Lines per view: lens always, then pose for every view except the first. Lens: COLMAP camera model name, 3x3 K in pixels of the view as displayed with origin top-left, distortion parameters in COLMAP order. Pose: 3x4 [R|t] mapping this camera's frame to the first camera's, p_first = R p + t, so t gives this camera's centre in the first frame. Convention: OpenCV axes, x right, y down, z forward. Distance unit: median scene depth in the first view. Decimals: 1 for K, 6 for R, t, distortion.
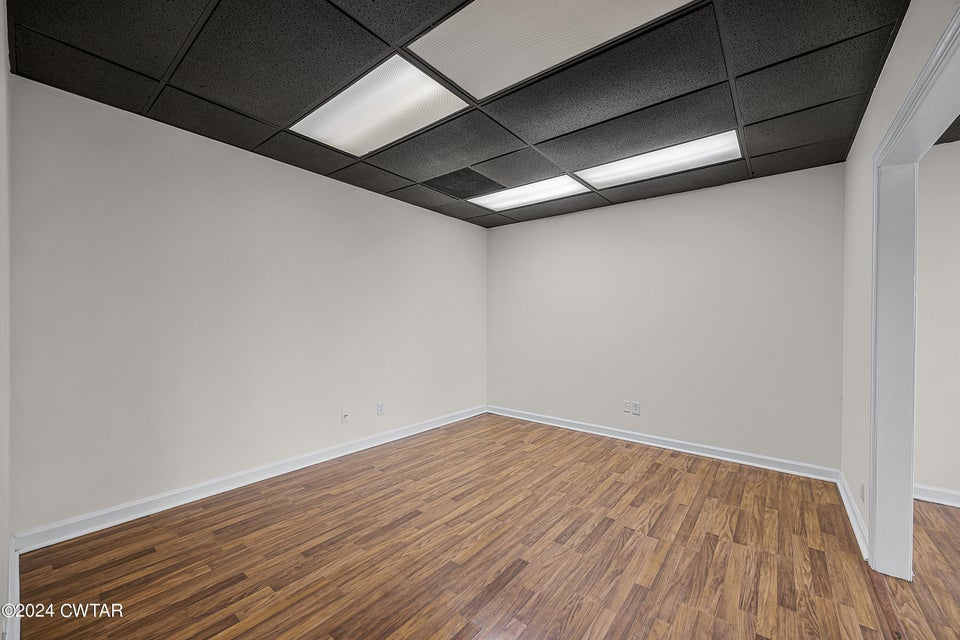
lens RADIAL K [[368.8, 0, 484.1], [0, 368.8, 321.5], [0, 0, 1]] dist [-0.003065, -0.000095]
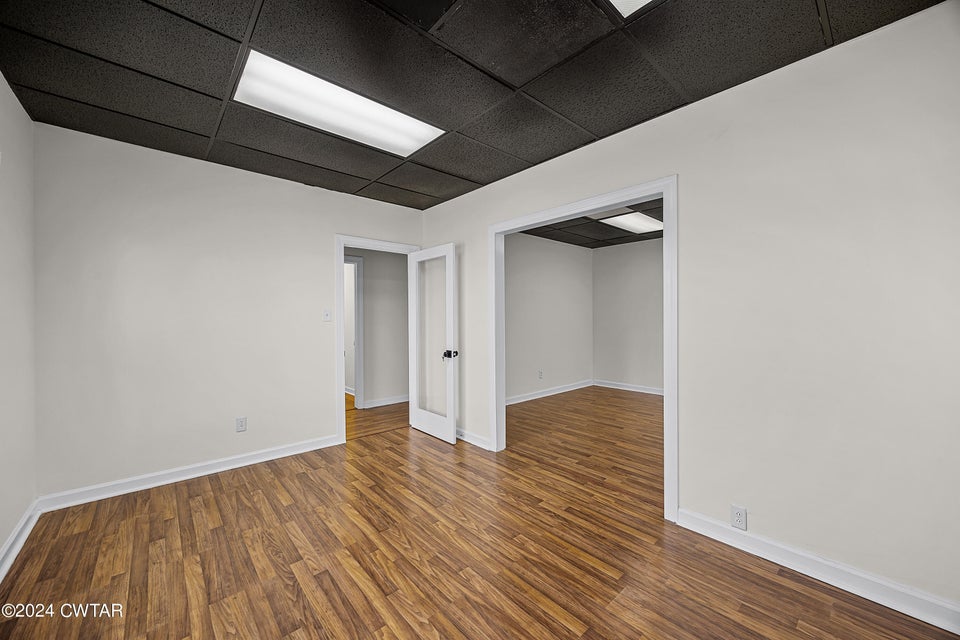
lens RADIAL K [[368.8, 0, 482.8], [0, 368.8, 320.5], [0, 0, 1]] dist [-0.003065, -0.000095]
pose [[-0.166468, -0.000407, -0.986047, 1.630566], [0.007849, 0.999968, -0.001738, 0.009964], [0.986016, -0.008029, -0.166459, 0.380749]]
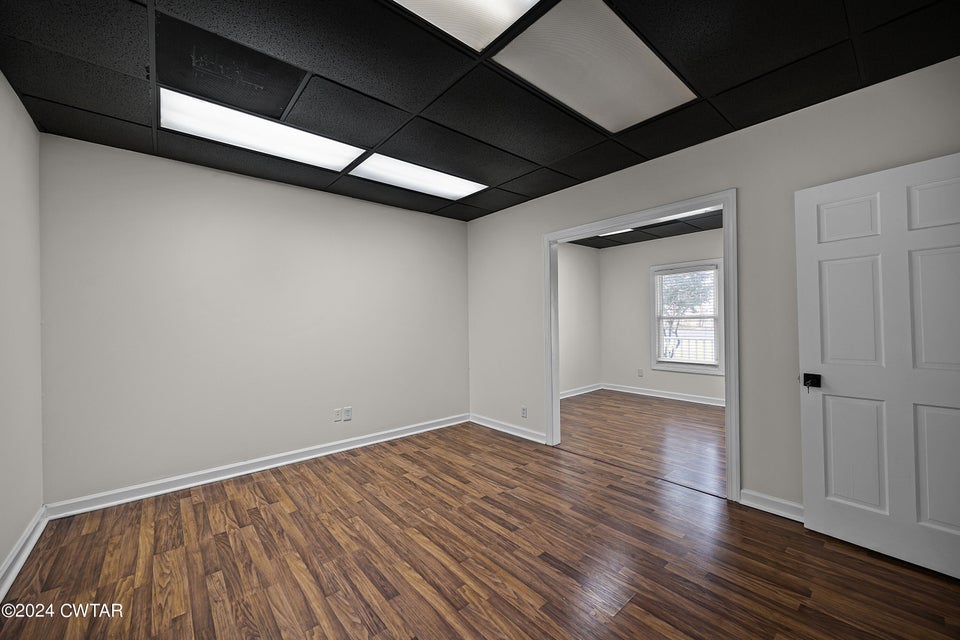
lens RADIAL K [[368.8, 0, 485.6], [0, 368.8, 318.9], [0, 0, 1]] dist [-0.003065, -0.000095]
pose [[0.185362, -0.002381, 0.982667, -0.636360], [0.016001, 0.999872, -0.000596, -0.005271], [-0.982540, 0.015834, 0.185377, 0.654431]]
